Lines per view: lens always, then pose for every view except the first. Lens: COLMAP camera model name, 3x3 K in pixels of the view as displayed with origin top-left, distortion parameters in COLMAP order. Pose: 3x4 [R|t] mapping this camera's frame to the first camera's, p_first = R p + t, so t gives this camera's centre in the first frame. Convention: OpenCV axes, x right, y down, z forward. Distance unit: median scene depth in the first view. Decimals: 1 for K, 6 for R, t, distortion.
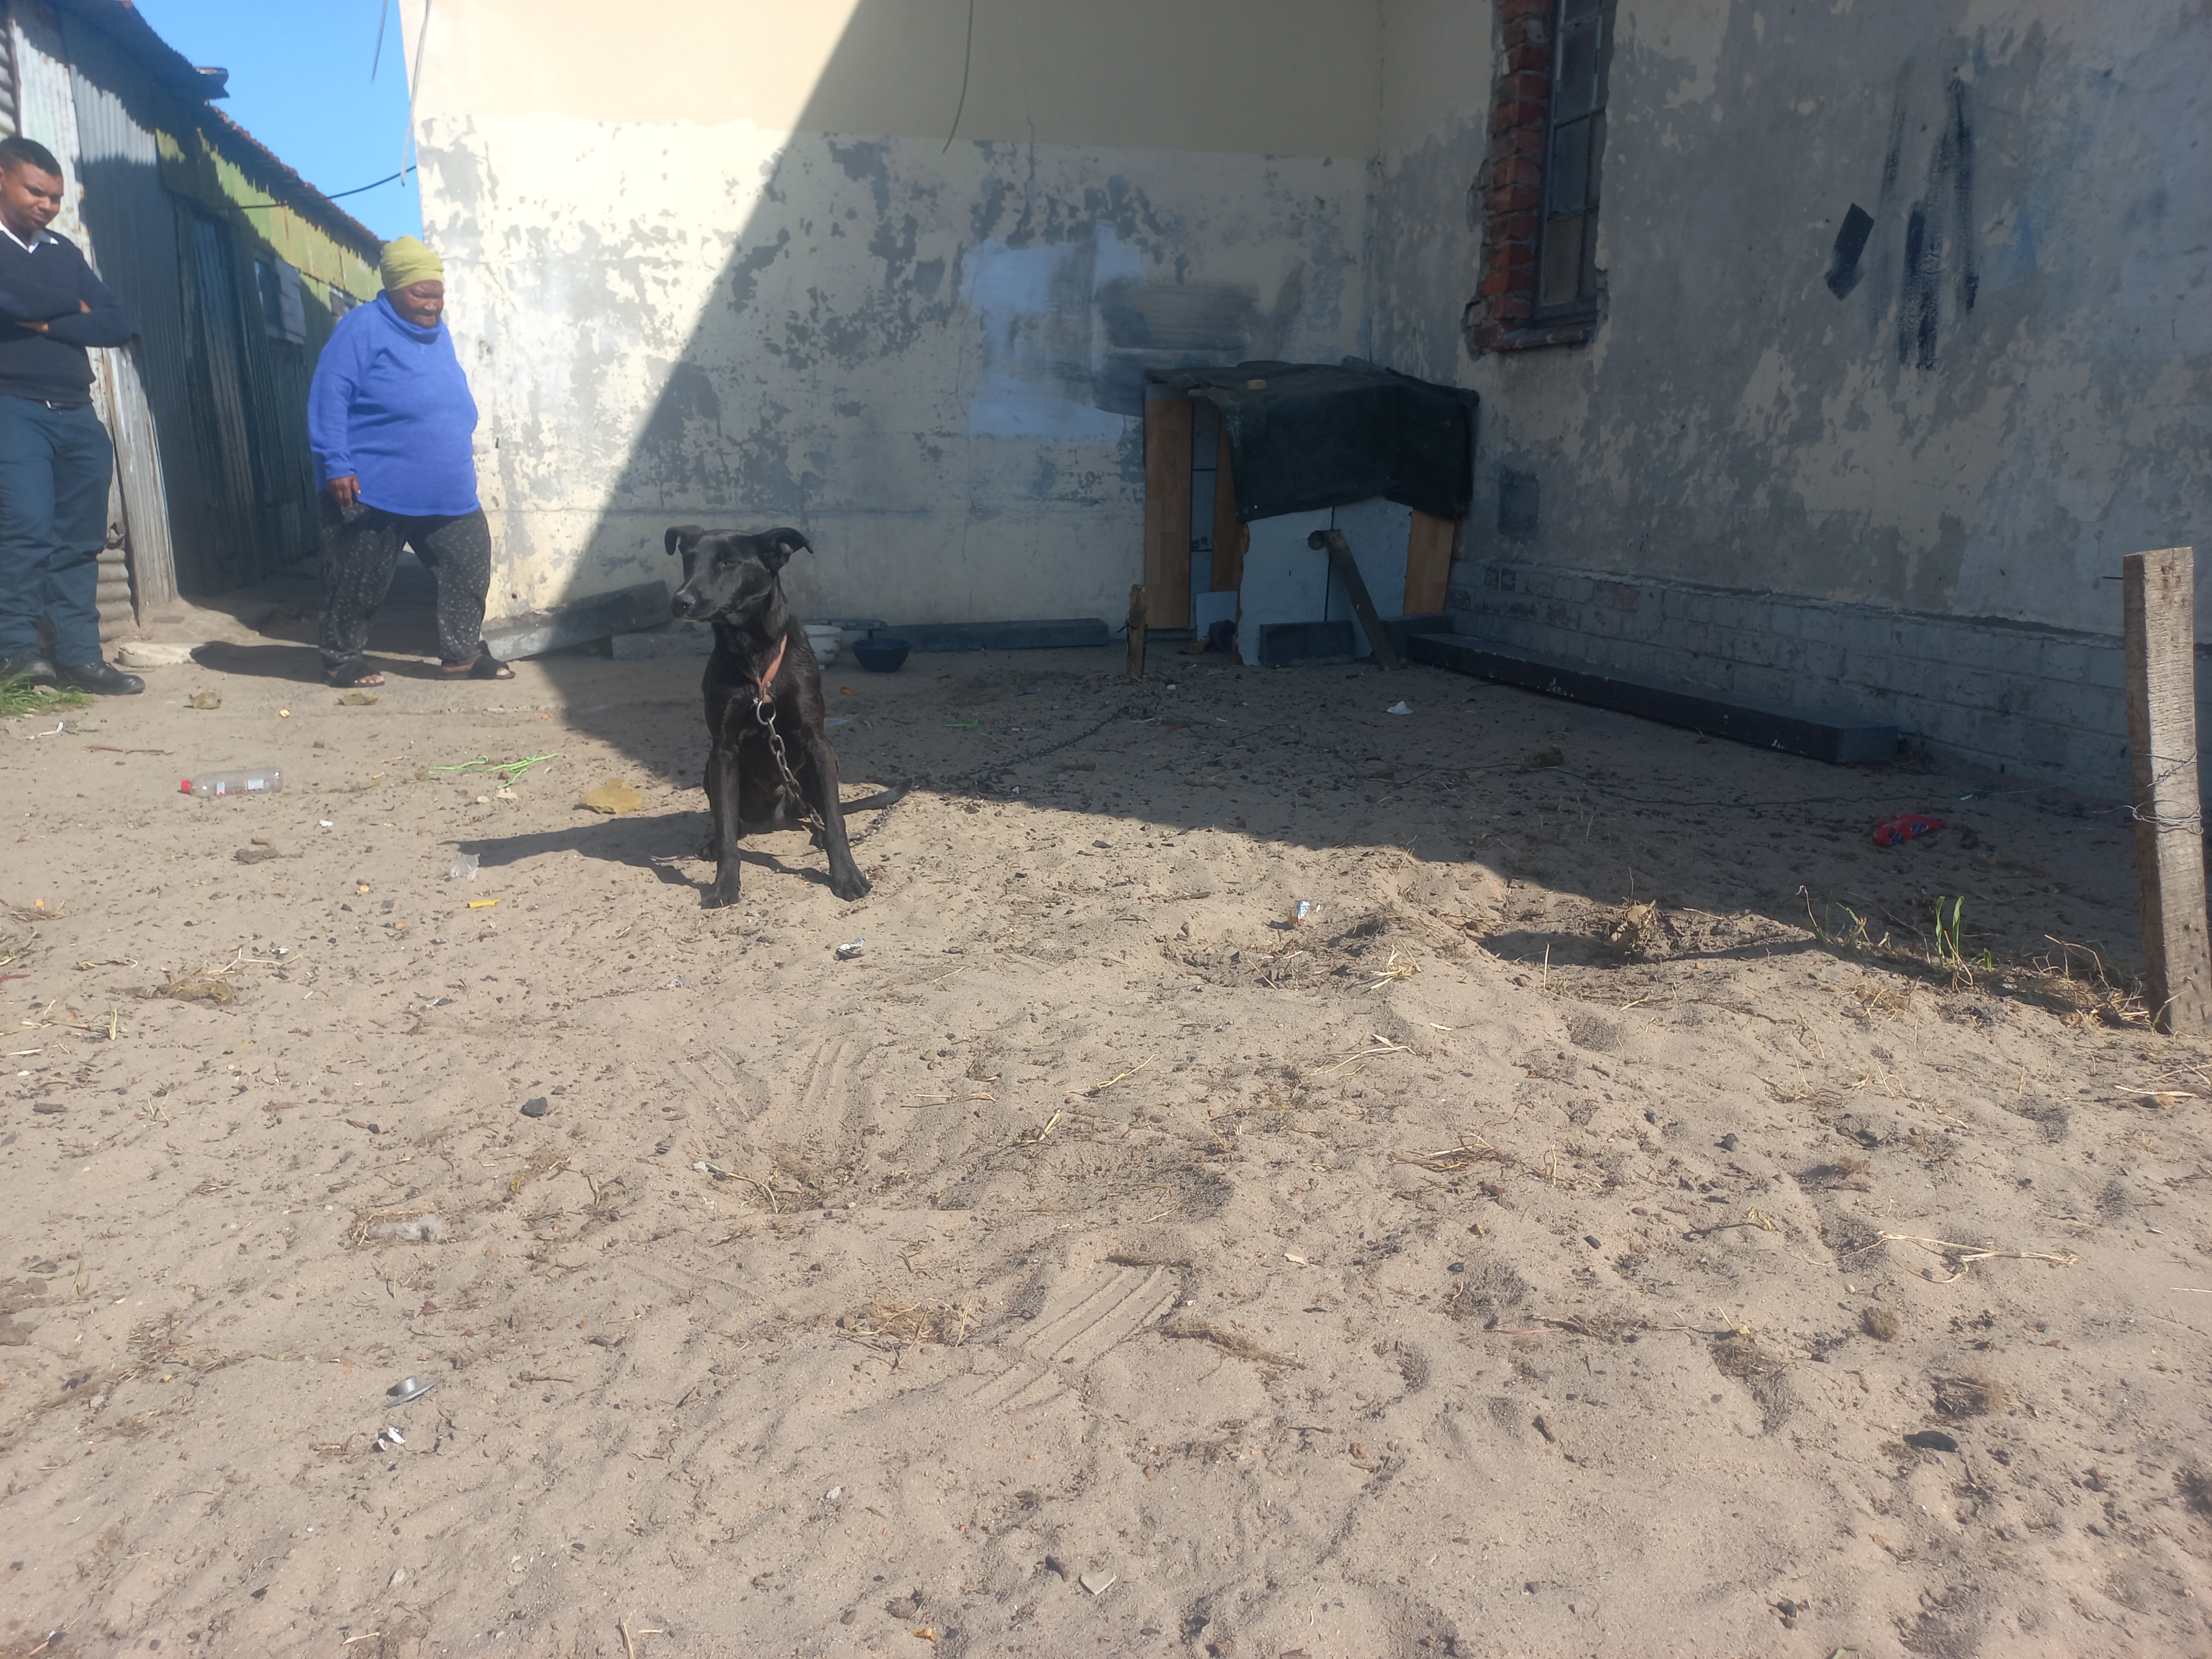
lens RADIAL K [[1599.4, 0, 1114.7], [0, 1599.4, 834.4], [0, 0, 1]] dist [0.013023, 0.057553]
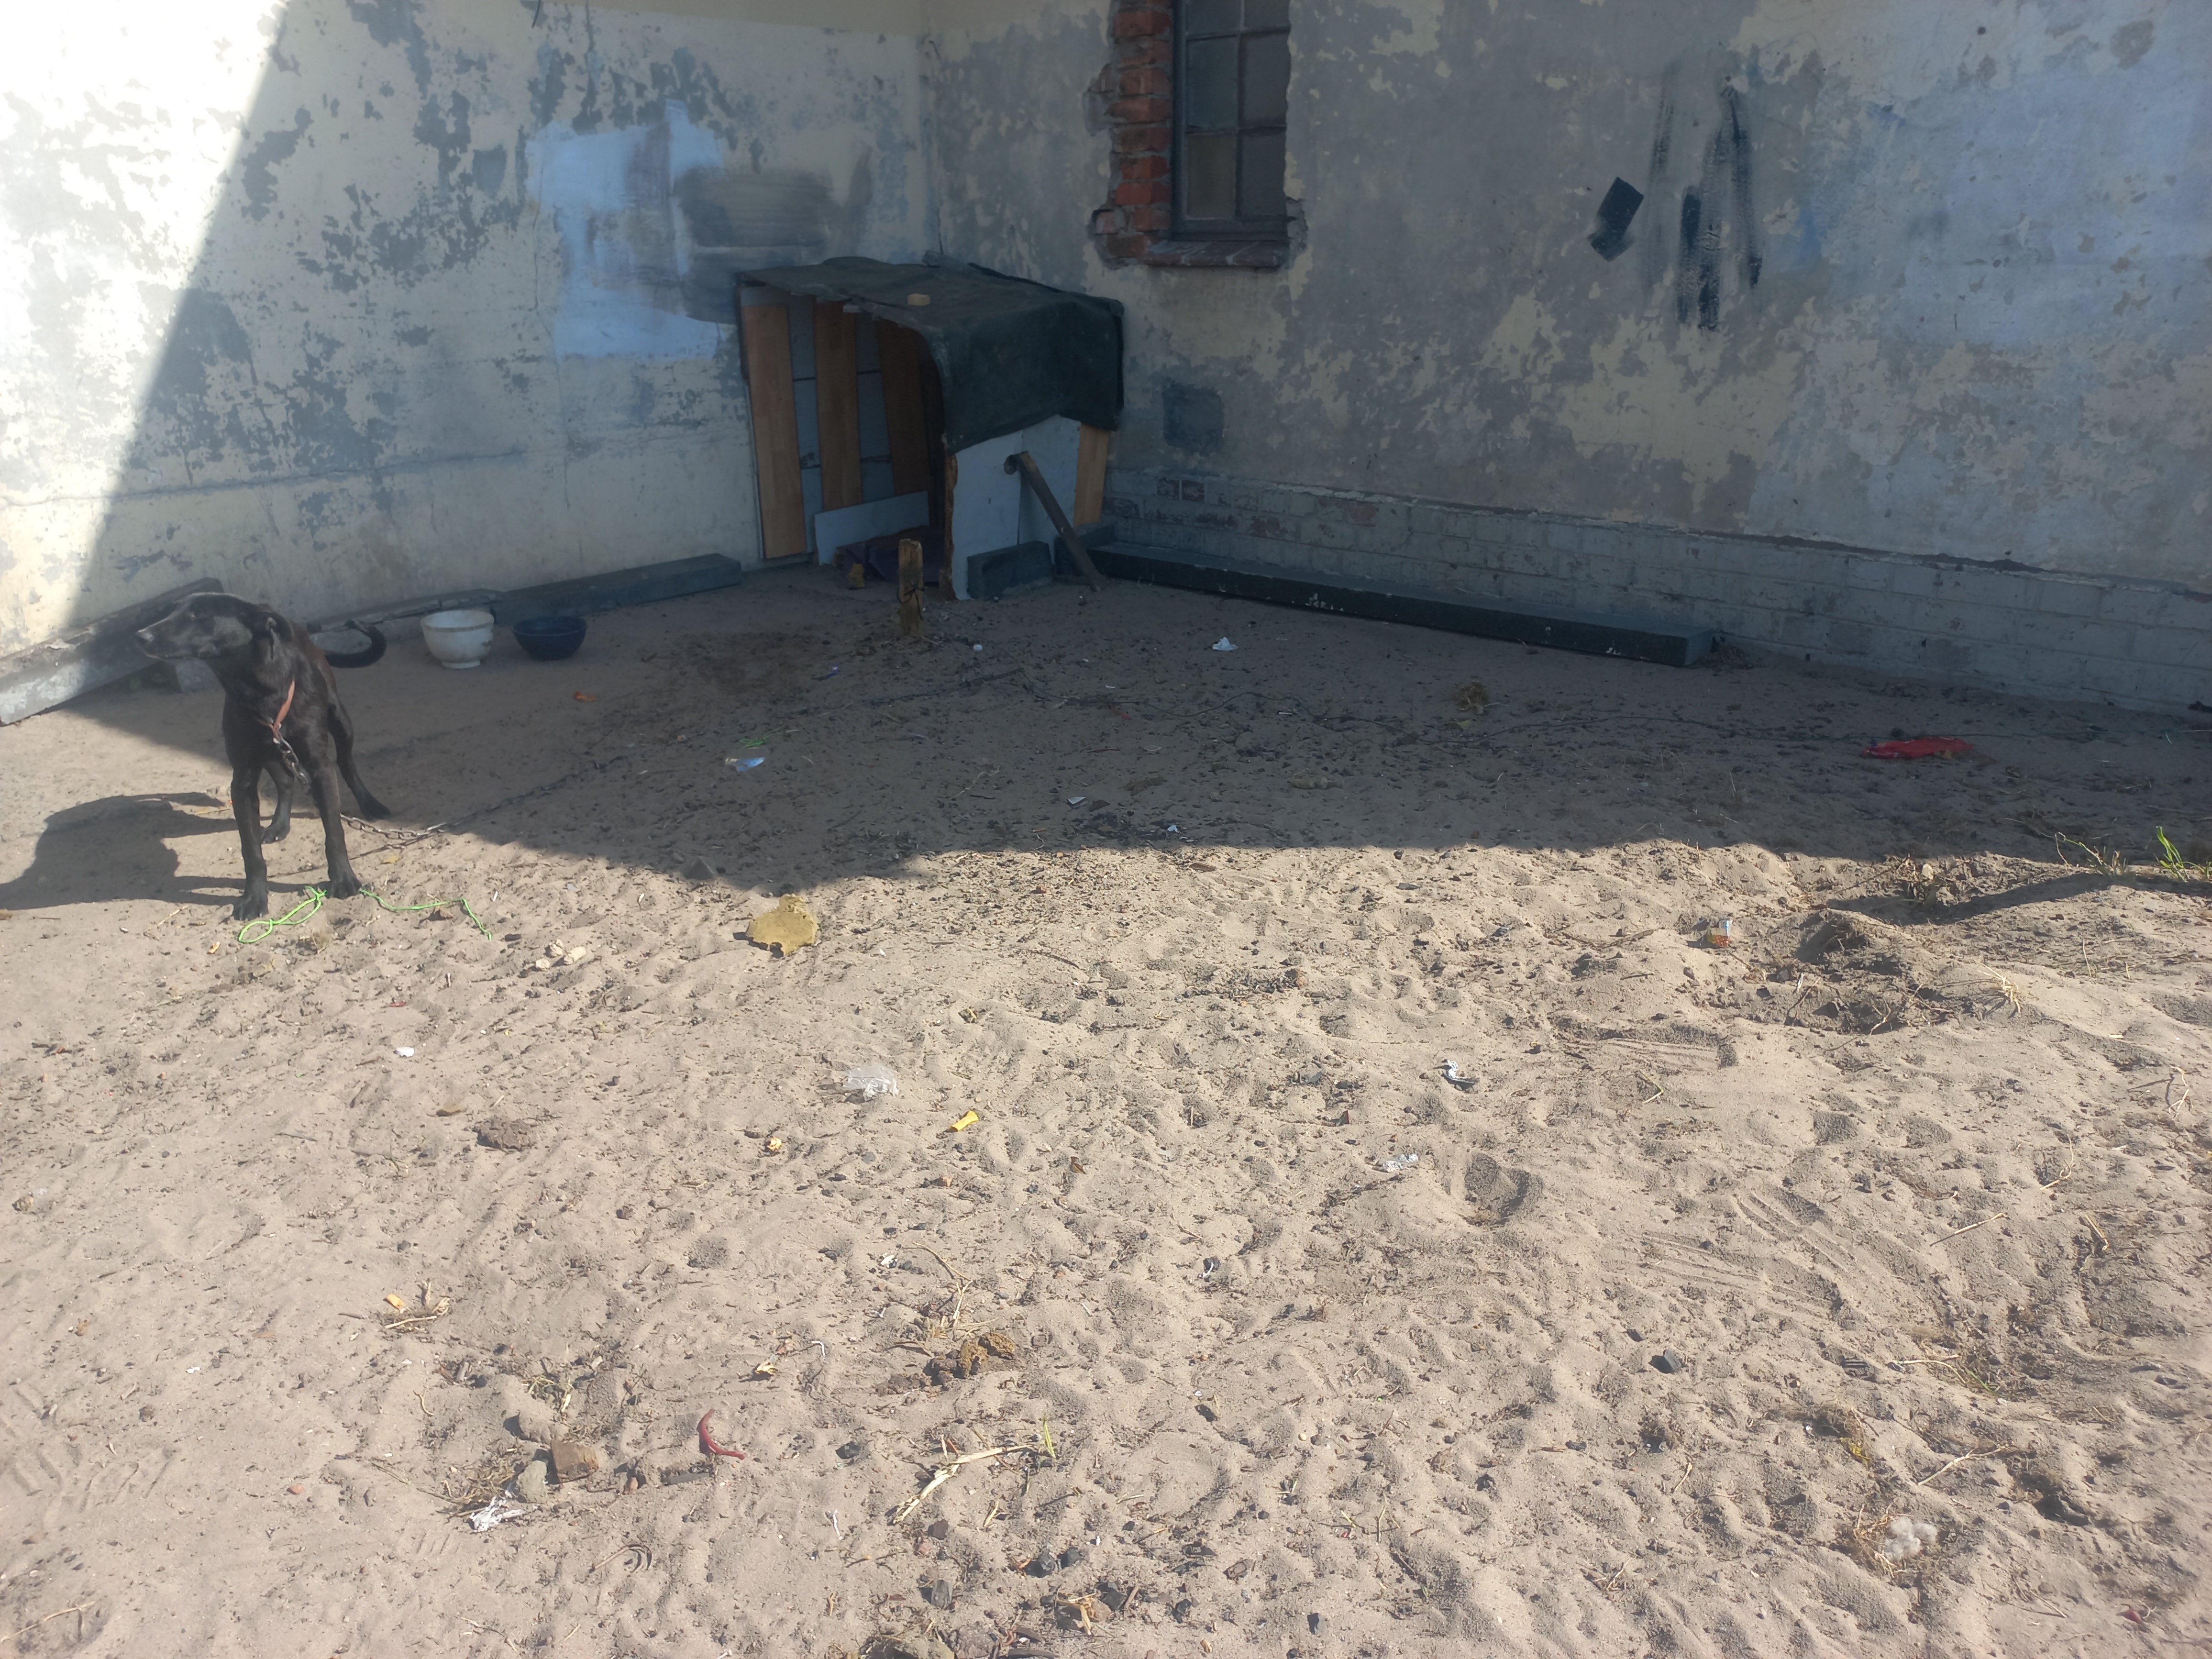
lens RADIAL K [[1587.9, 0, 1100.2], [0, 1587.9, 830.0], [0, 0, 1]] dist [0.028357, -0.003170]
pose [[0.847888, -0.200580, 0.490768, -0.435802], [0.137020, 0.977127, 0.162632, -0.144387], [-0.512164, -0.070649, 0.855977, 0.149468]]
